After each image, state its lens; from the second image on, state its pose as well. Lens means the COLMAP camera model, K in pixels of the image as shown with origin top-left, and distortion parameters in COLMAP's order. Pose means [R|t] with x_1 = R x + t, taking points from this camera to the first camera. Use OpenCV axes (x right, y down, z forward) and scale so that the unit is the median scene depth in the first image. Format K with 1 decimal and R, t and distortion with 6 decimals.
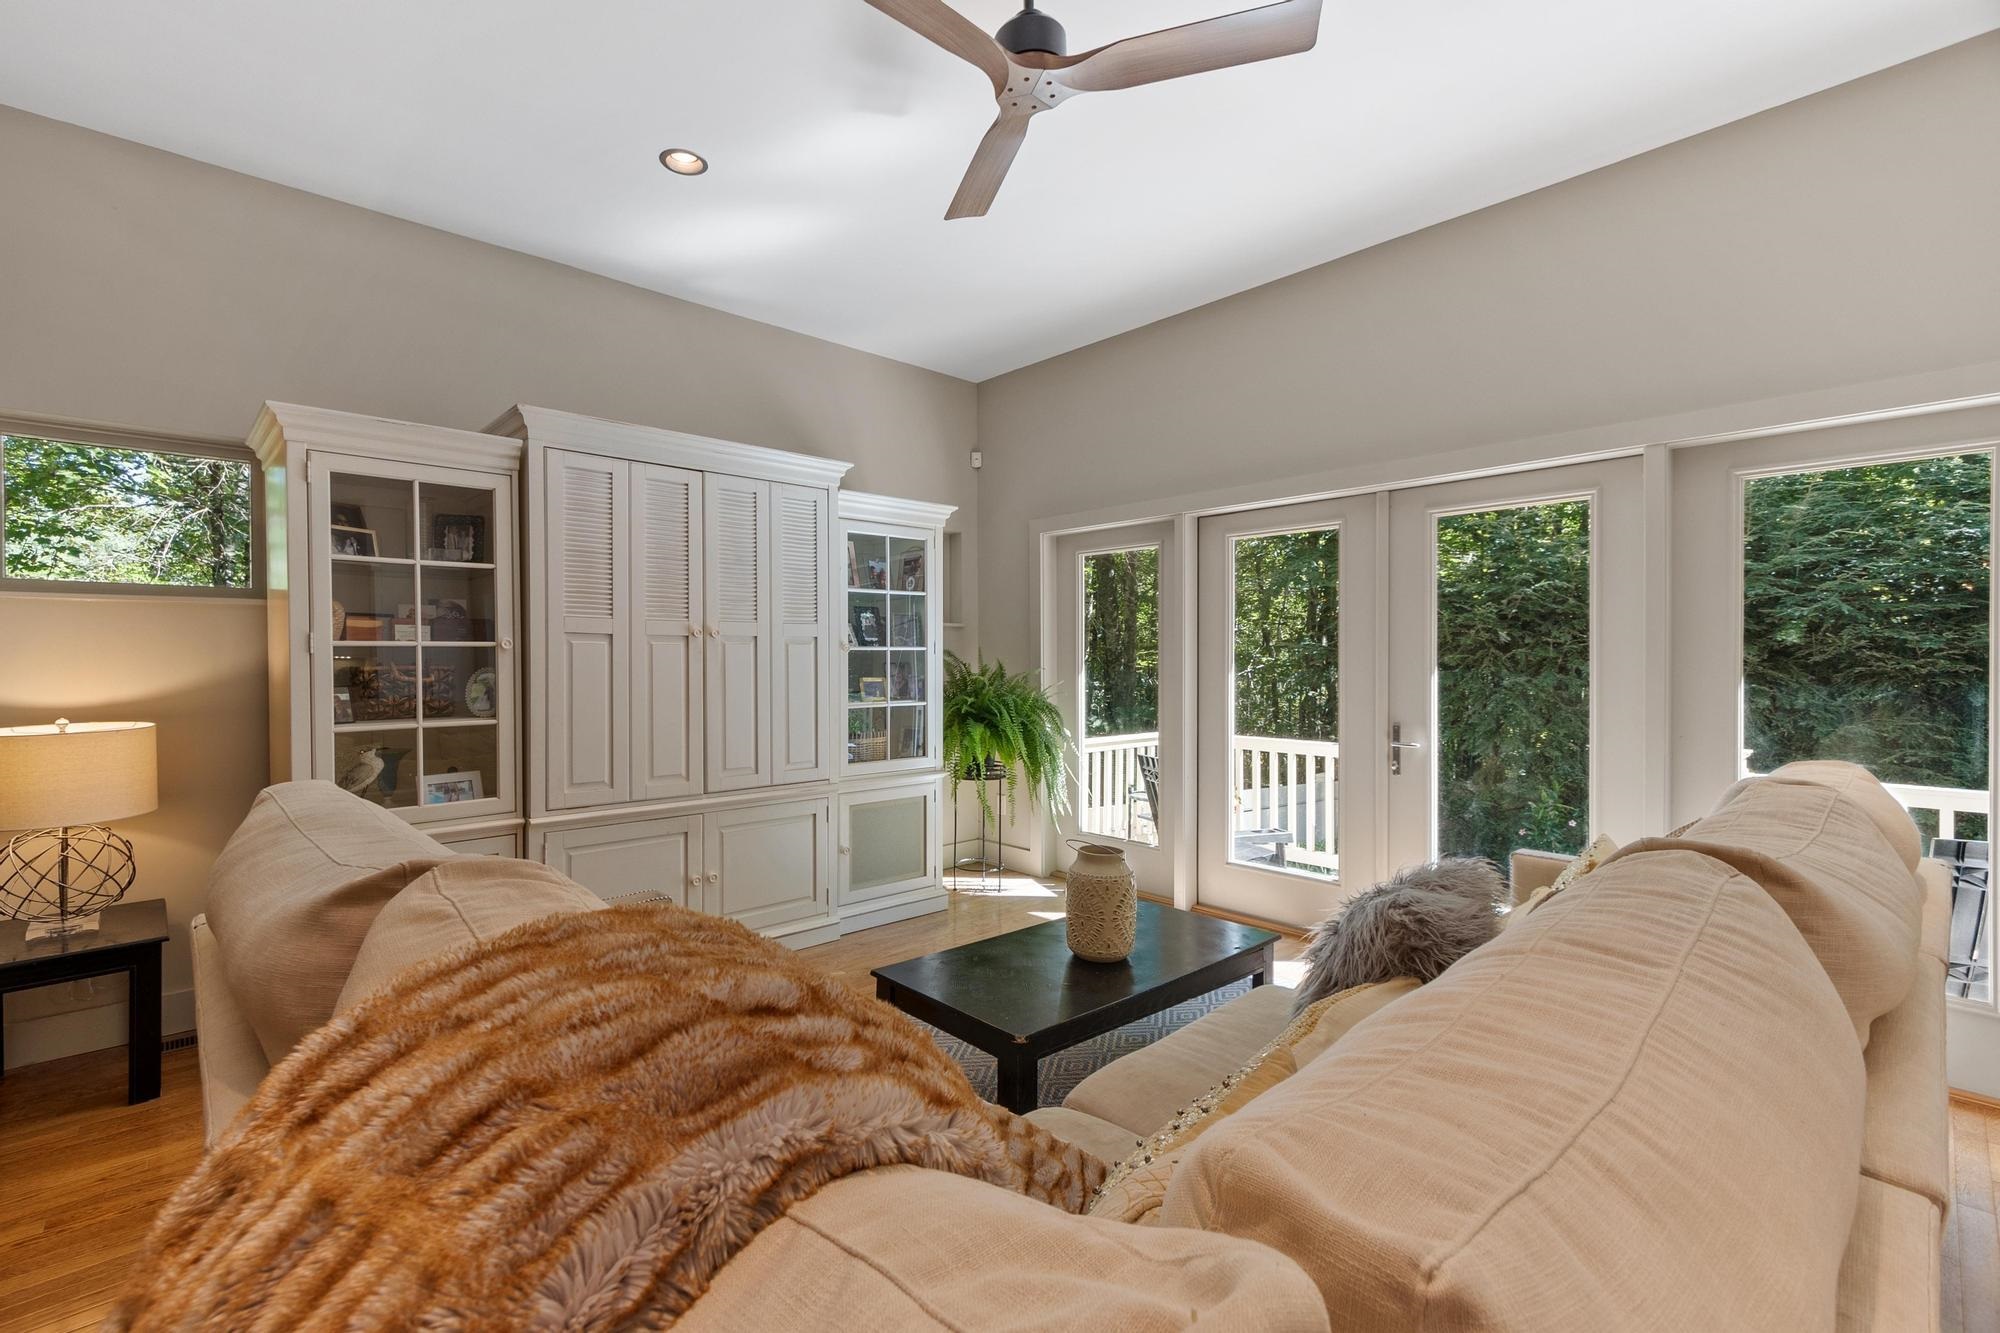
lens RADIAL K [[874.0, 0, 940.3], [0, 874.0, 662.1], [0, 0, 1]] dist [0.001482, -0.000948]
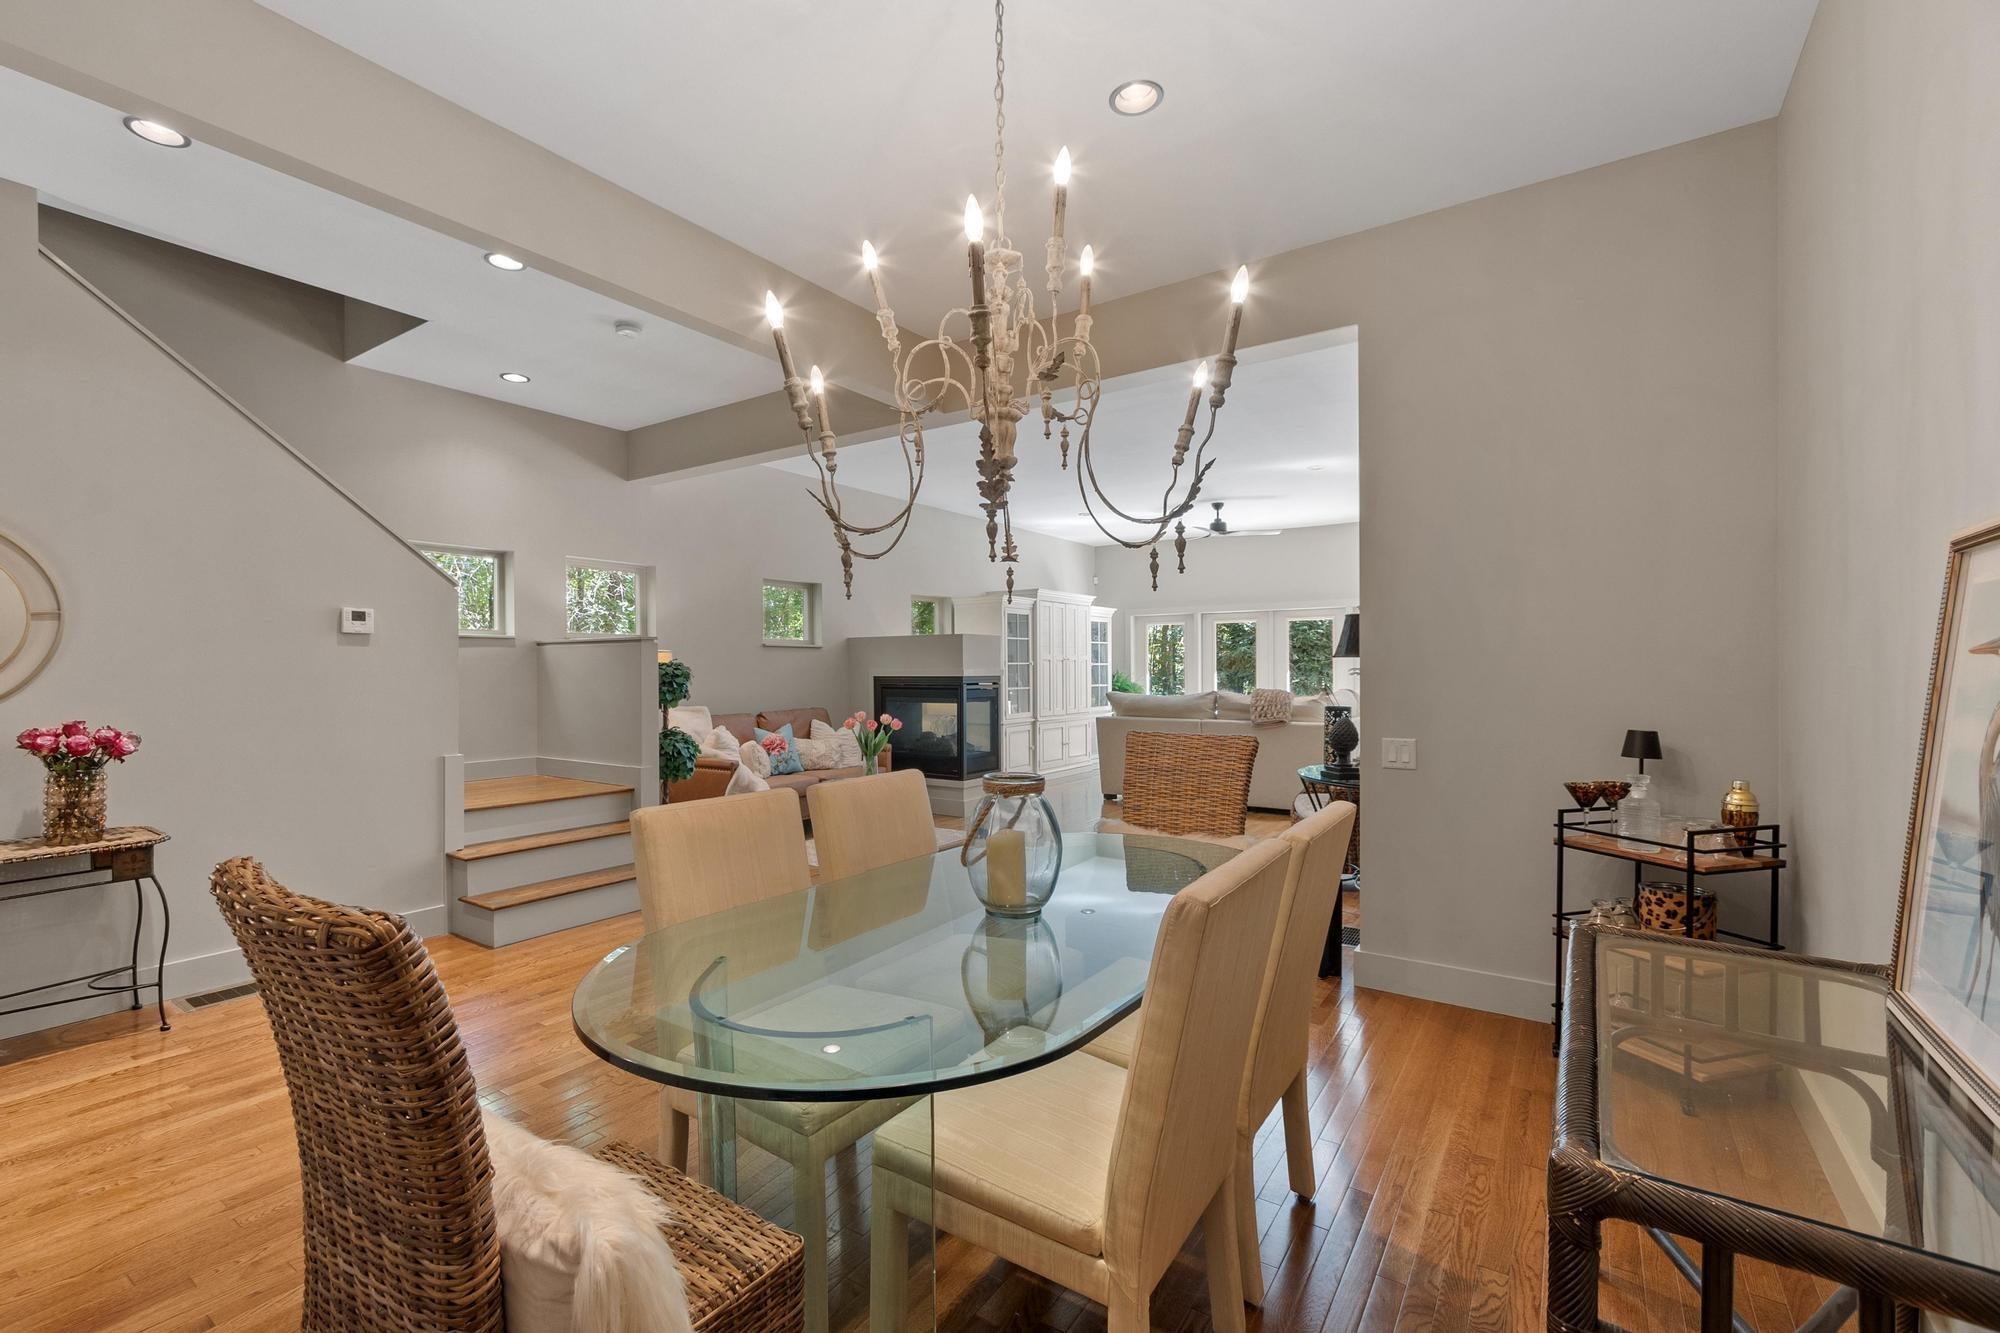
lens RADIAL K [[880.1, 0, 948.0], [0, 880.1, 673.1], [0, 0, 1]] dist [0.002964, -0.001417]
pose [[0.974545, -0.005069, 0.224135, -1.365607], [0.005341, 0.999986, -0.000609, 0.013901], [-0.224129, 0.001791, 0.974558, -1.844223]]
